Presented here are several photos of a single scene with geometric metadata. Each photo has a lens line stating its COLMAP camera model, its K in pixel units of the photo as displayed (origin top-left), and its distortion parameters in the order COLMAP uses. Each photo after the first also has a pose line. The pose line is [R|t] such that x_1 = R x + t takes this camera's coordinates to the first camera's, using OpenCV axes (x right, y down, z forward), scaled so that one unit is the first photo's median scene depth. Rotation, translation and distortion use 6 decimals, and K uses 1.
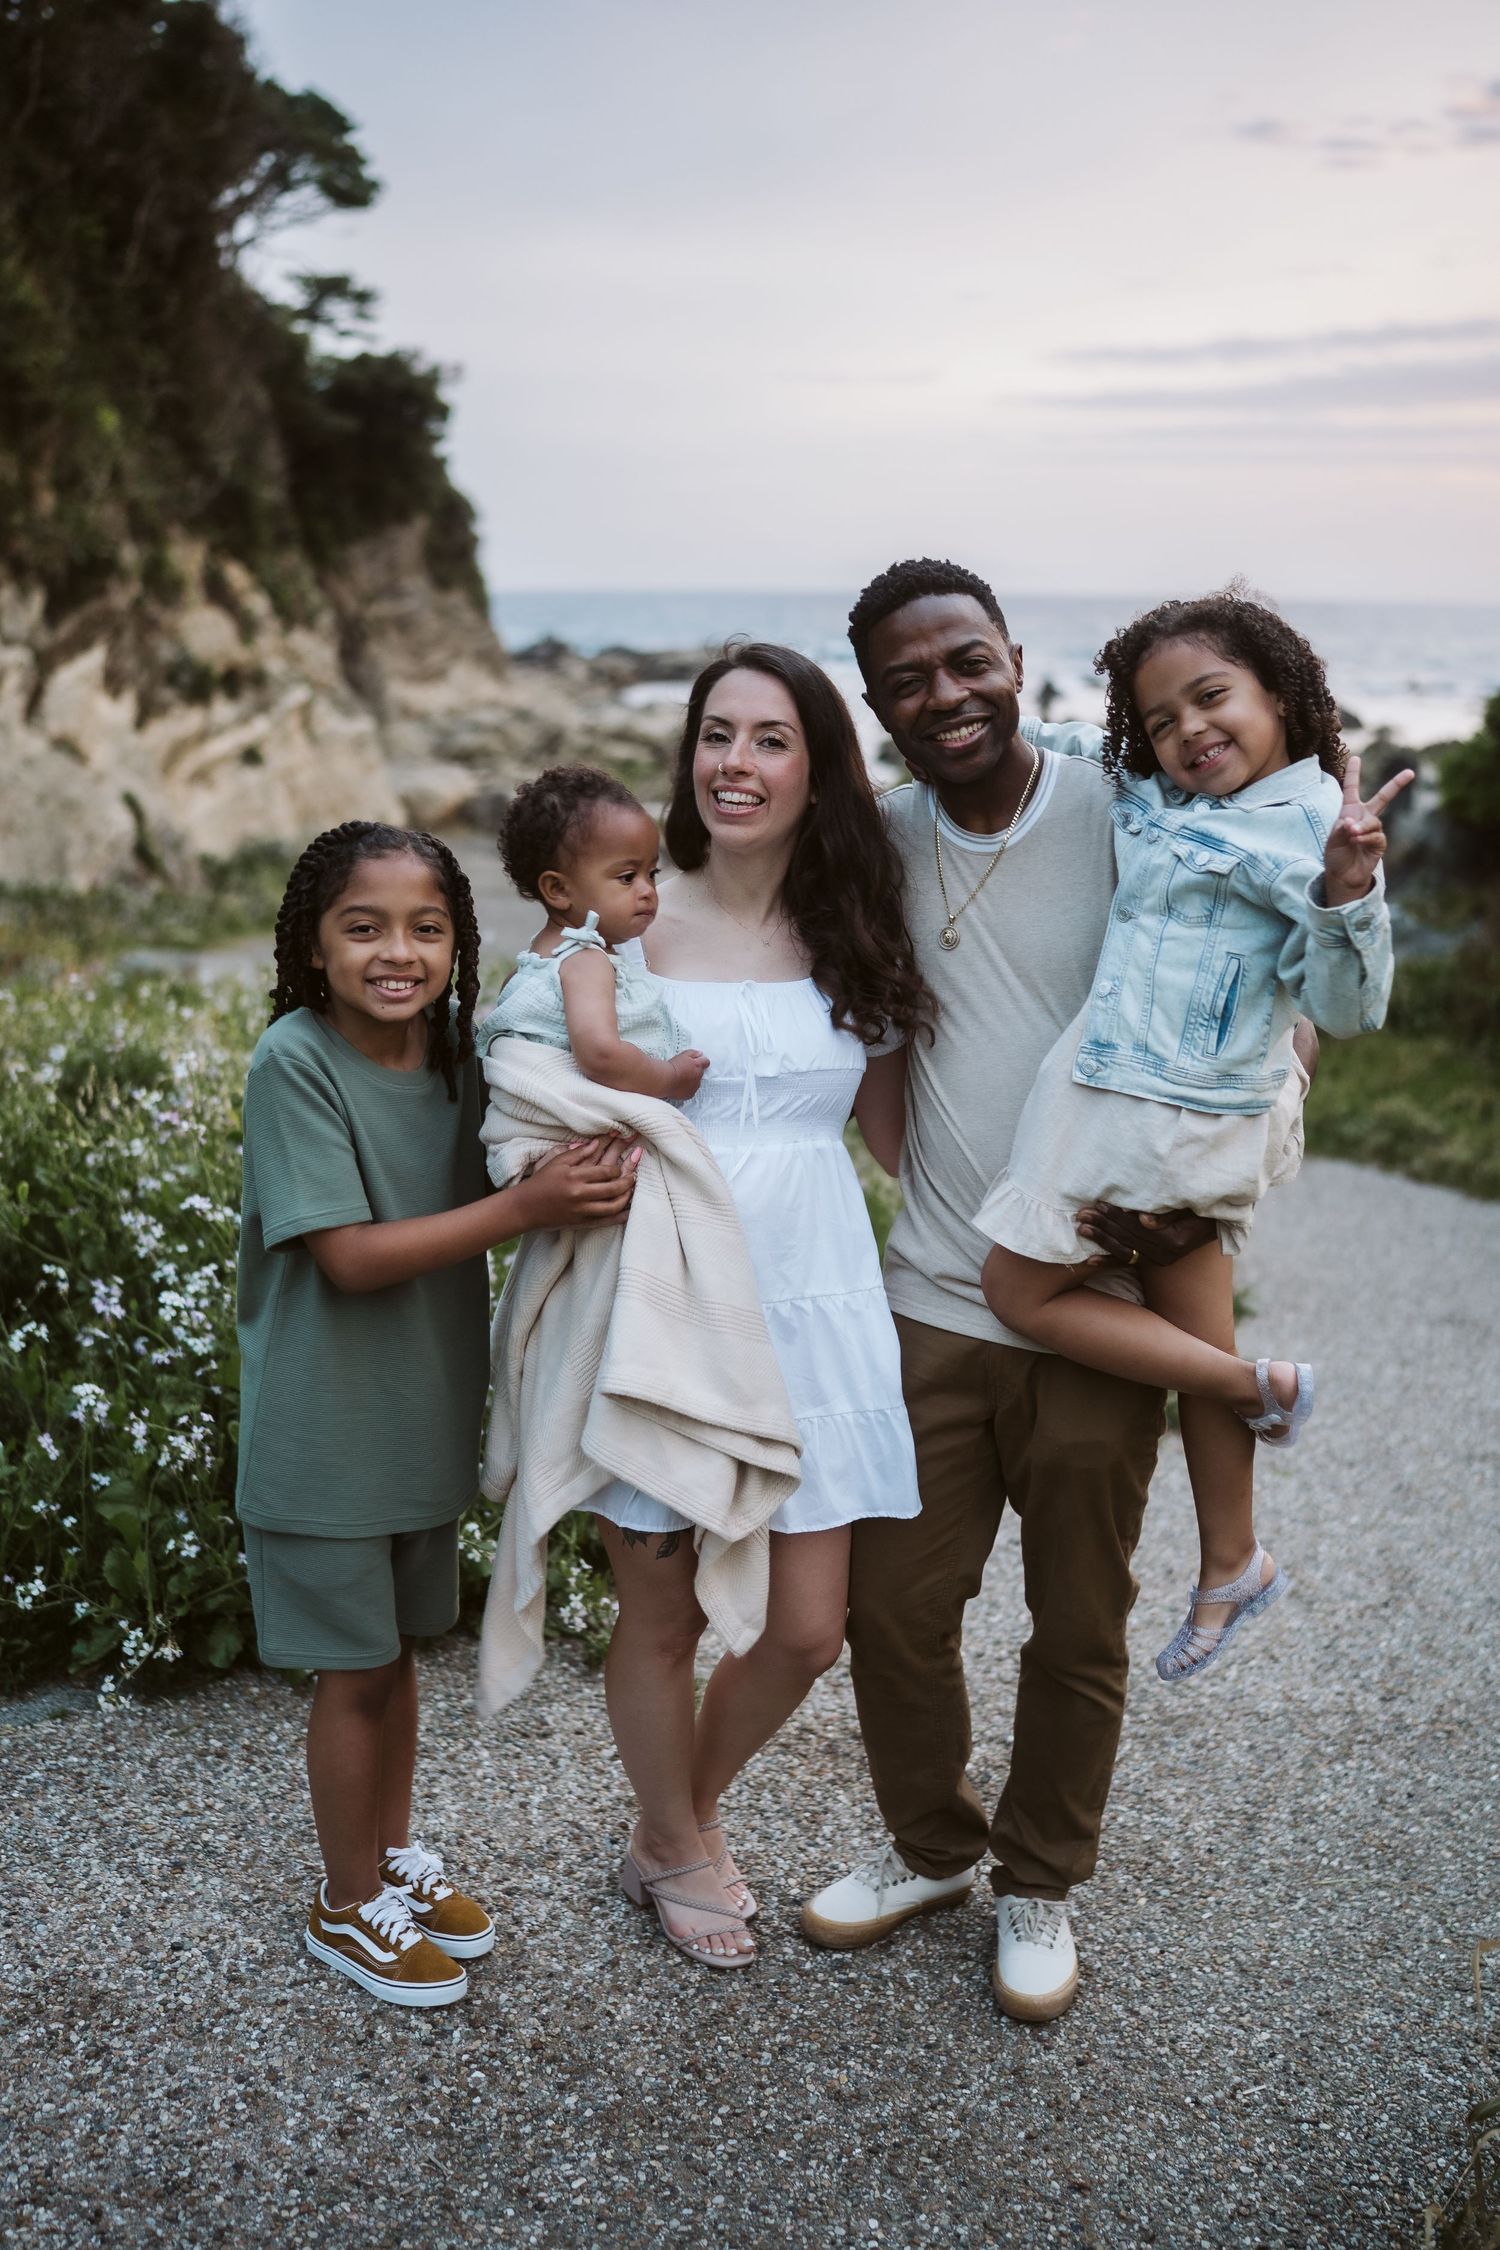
lens RADIAL K [[2129.2, 0, 778.2], [0, 2129.2, 1065.5], [0, 0, 1]] dist [-0.171586, 0.177520]
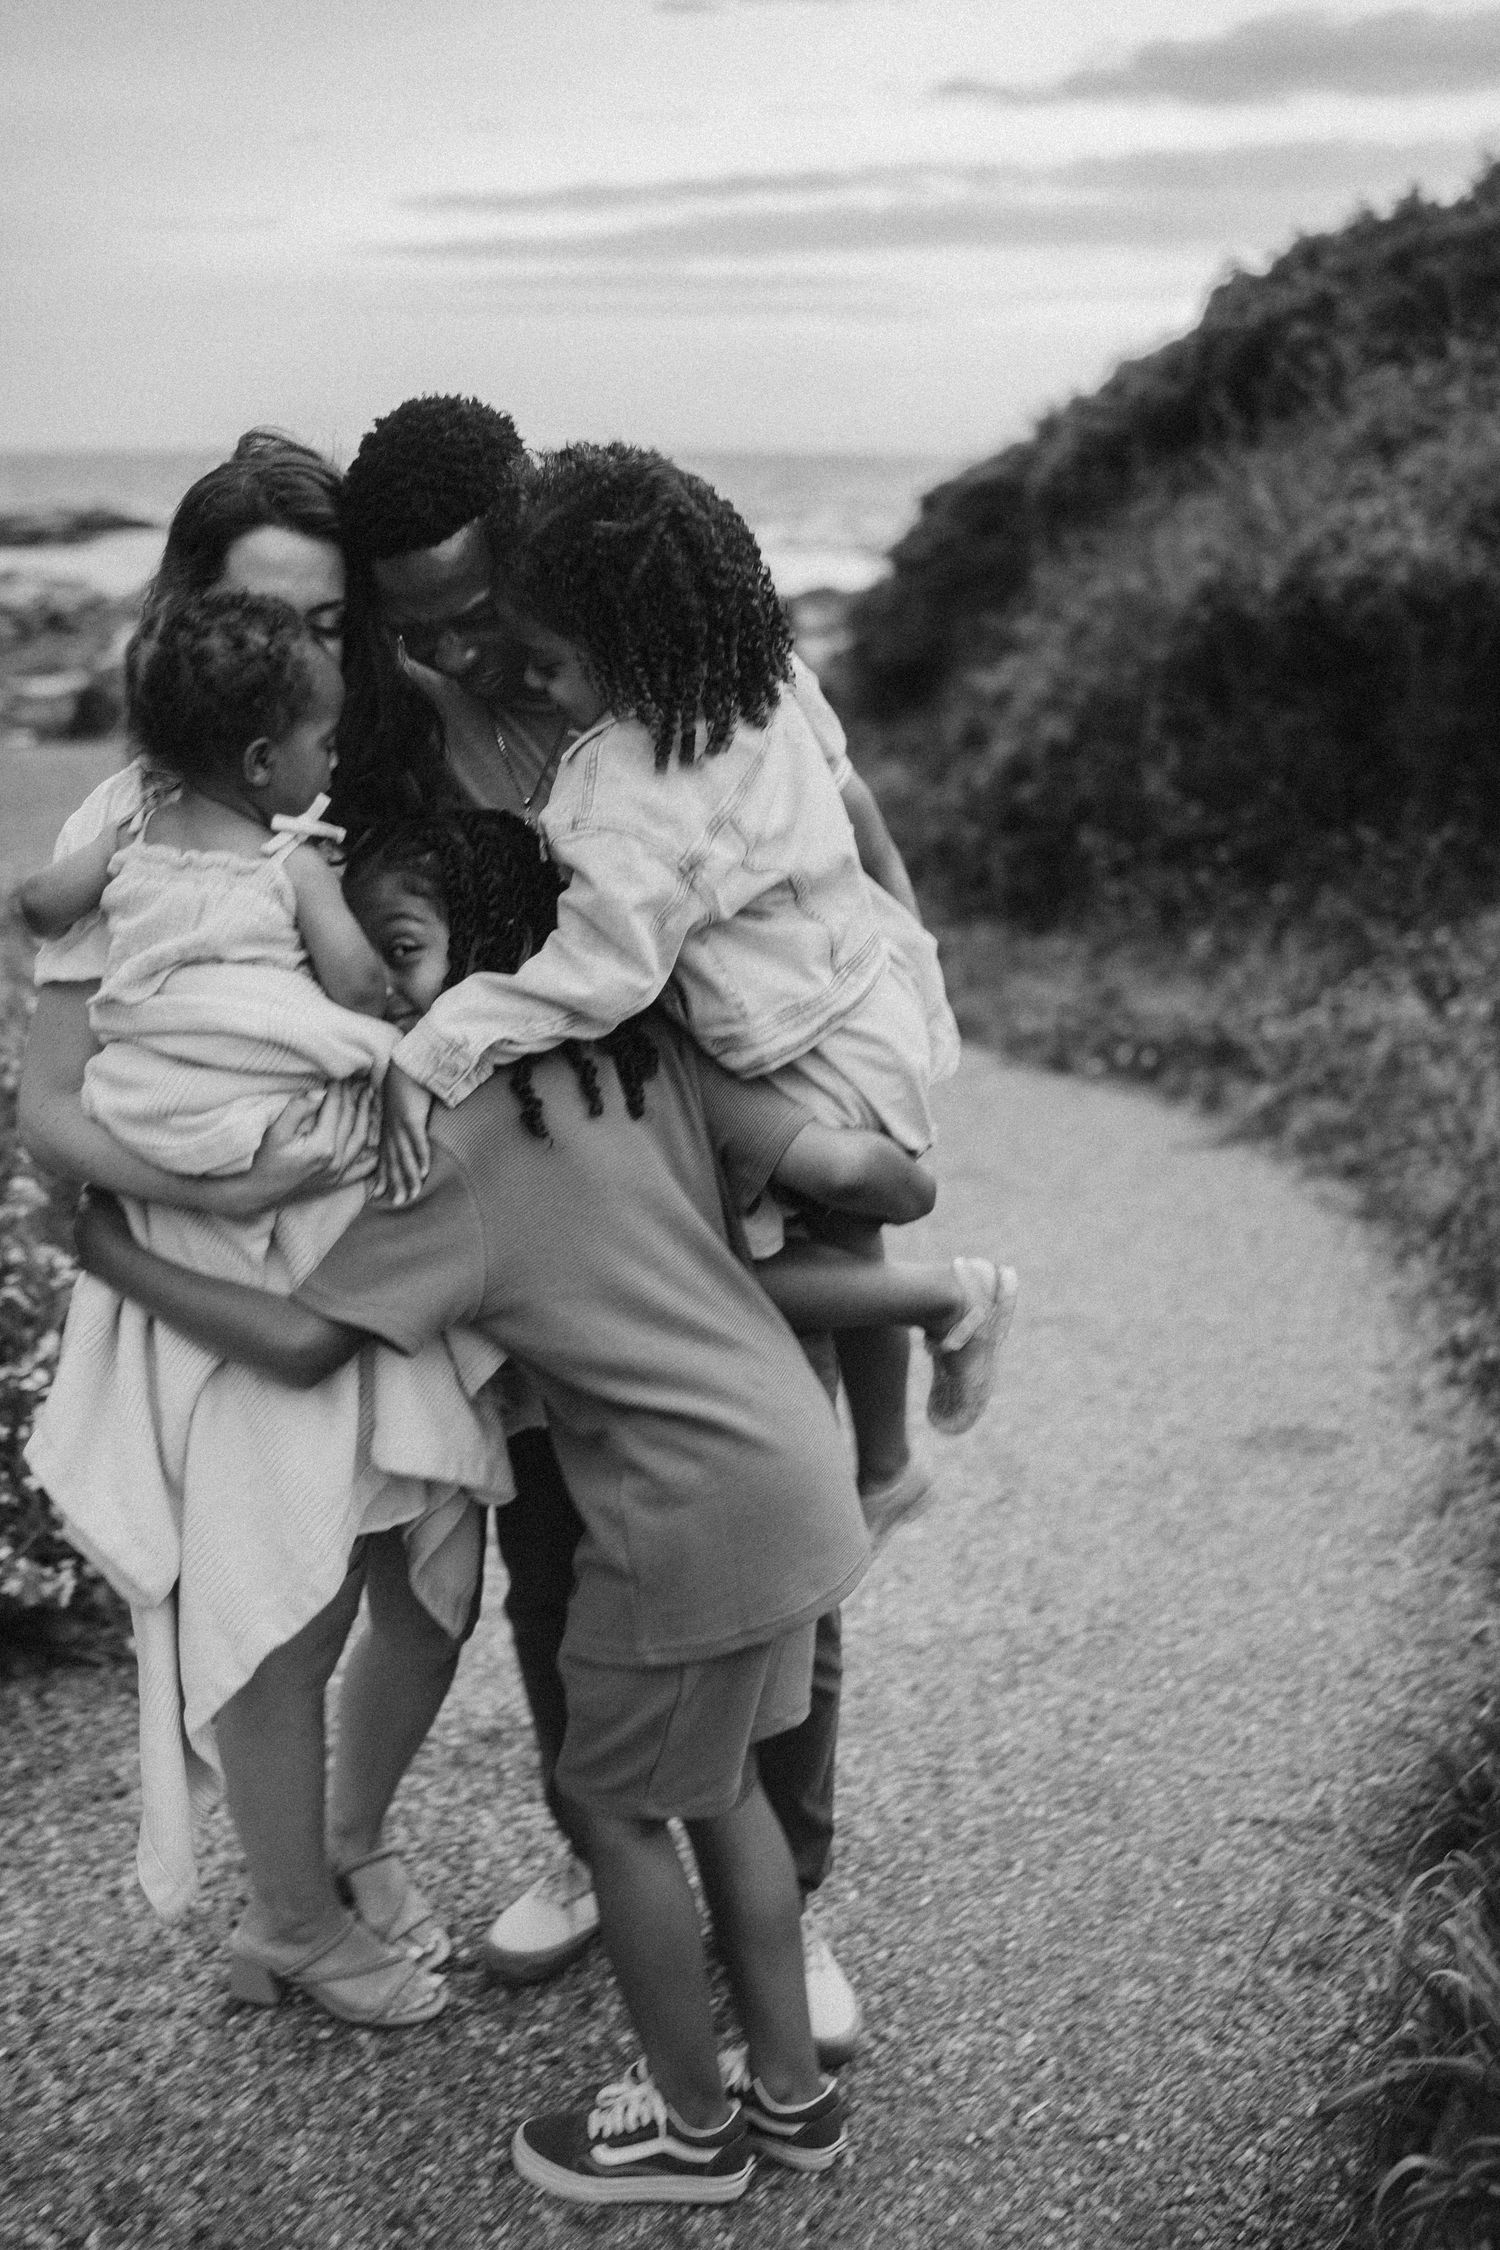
lens RADIAL K [[2129.2, 0, 757.5], [0, 2129.2, 1095.6], [0, 0, 1]] dist [-0.171586, 0.177520]
pose [[0.961697, -0.076042, 0.263357, -0.079154], [0.054801, 0.994692, 0.087090, -0.017164], [-0.268581, -0.069322, 0.960759, 0.201411]]
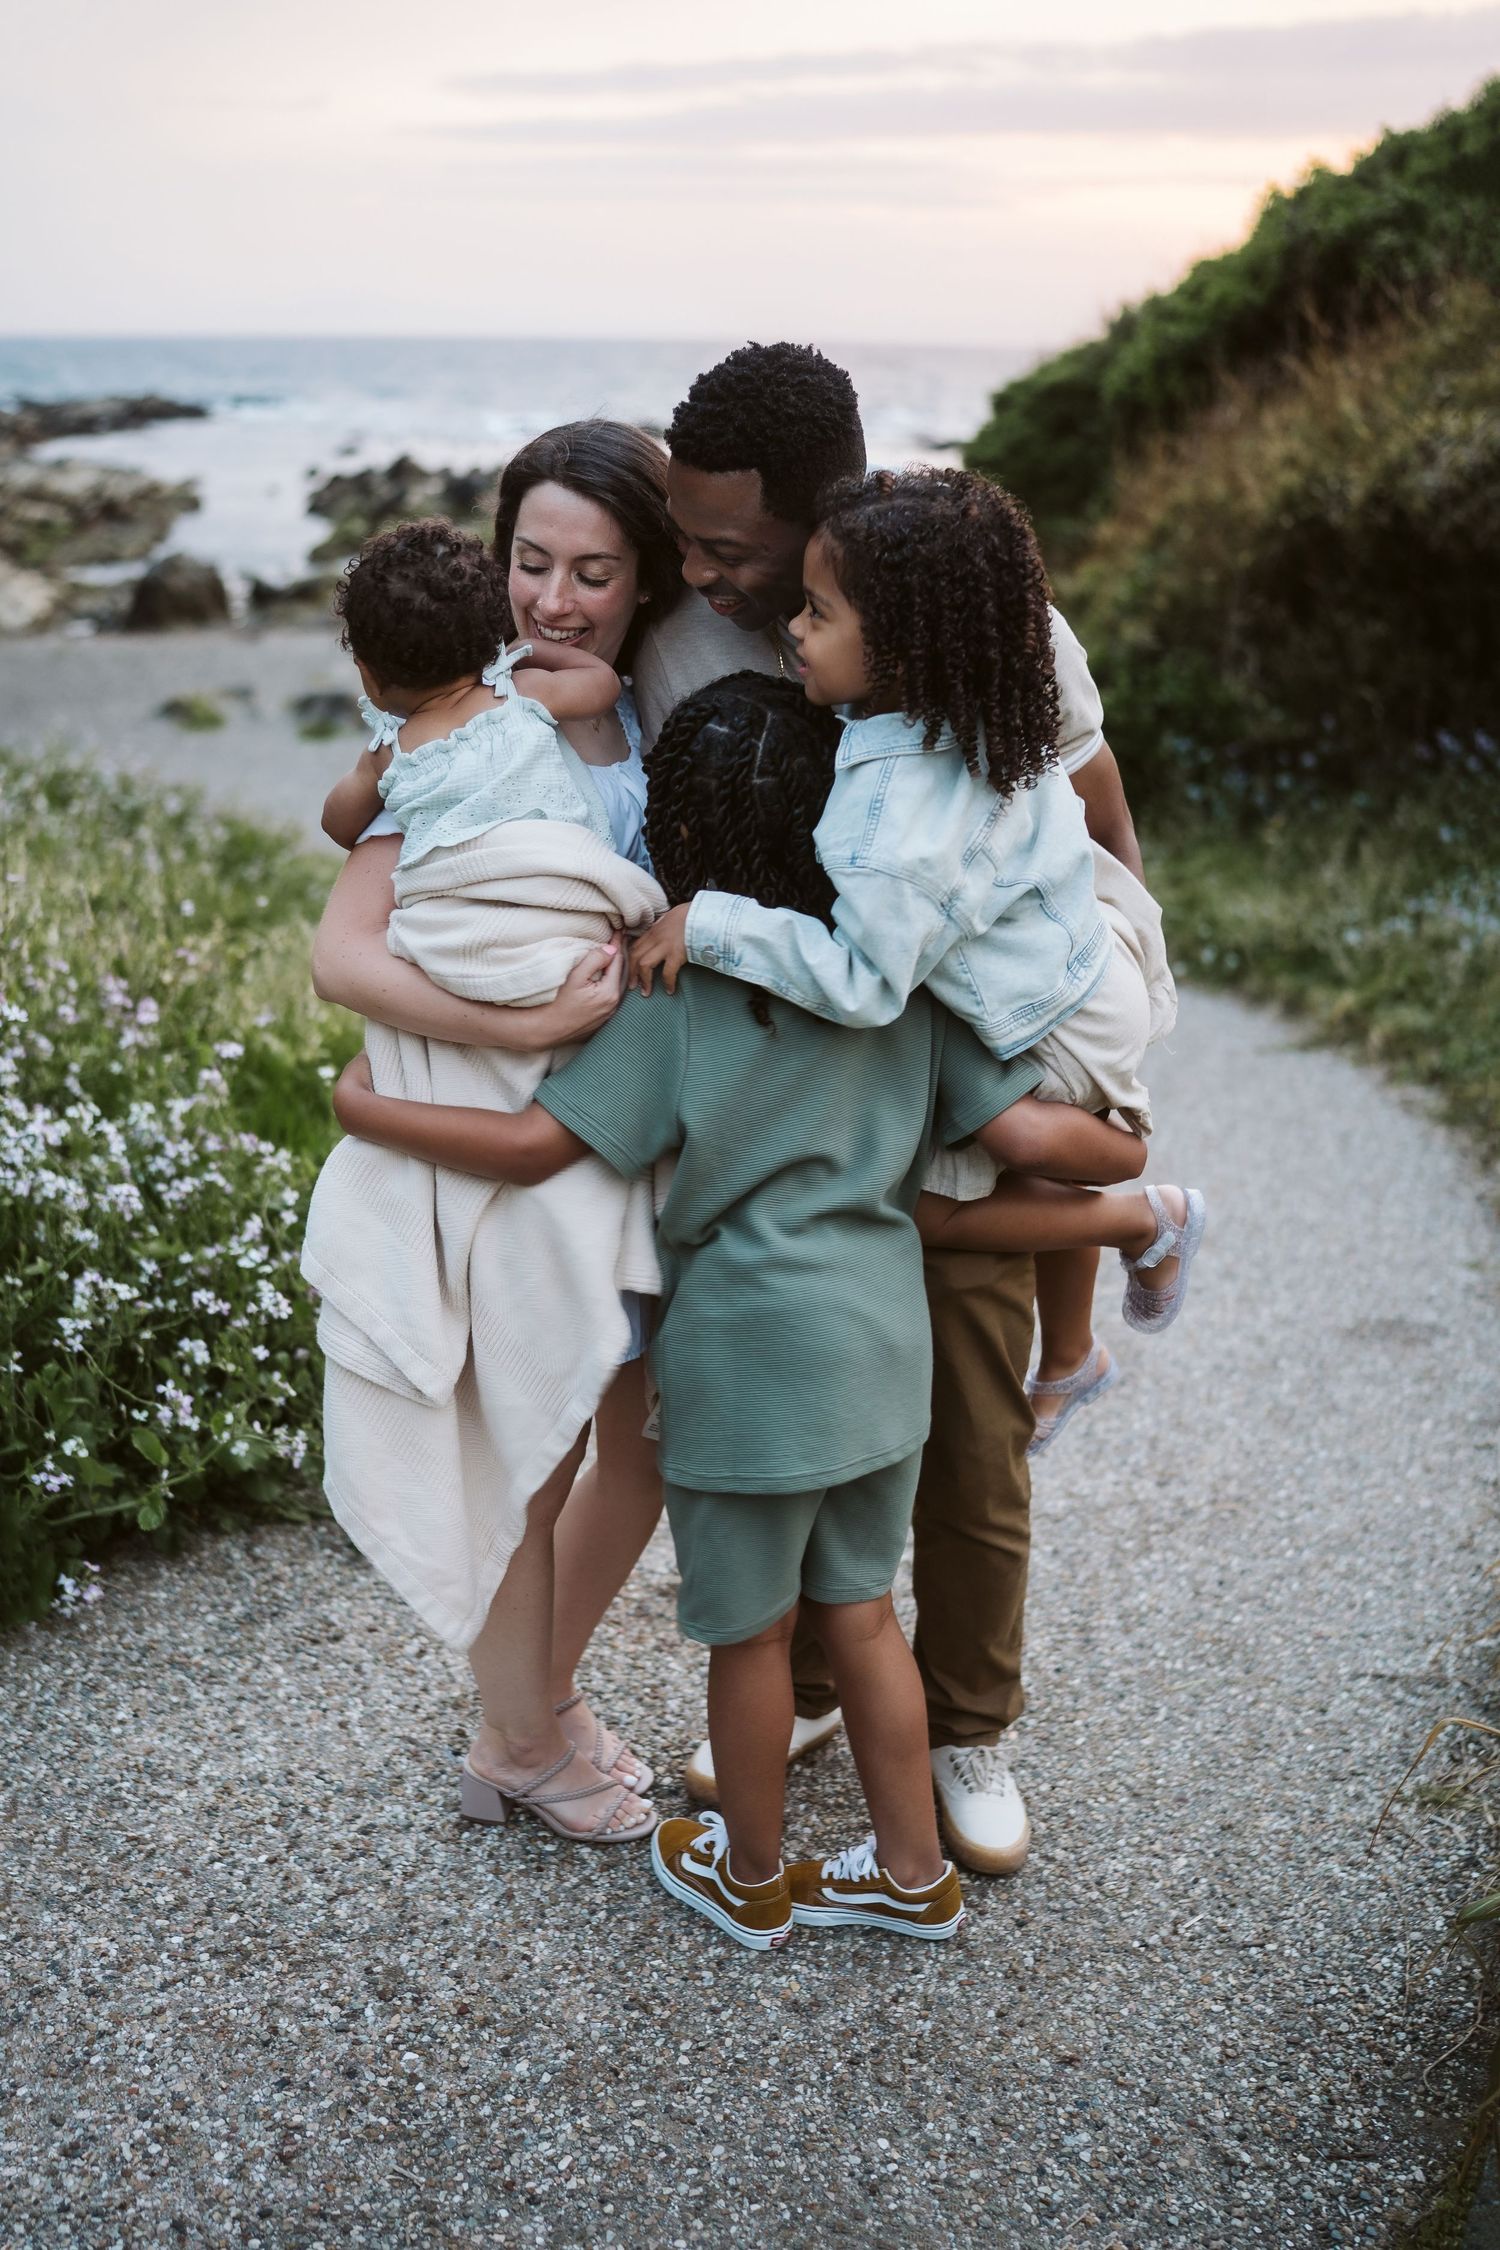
lens RADIAL K [[2129.2, 0, 765.7], [0, 2129.2, 1075.5], [0, 0, 1]] dist [-0.171586, 0.177520]
pose [[0.967675, -0.075062, 0.240772, -0.164237], [0.045655, 0.991046, 0.125475, -0.032528], [-0.248034, -0.110427, 0.962437, 0.137545]]
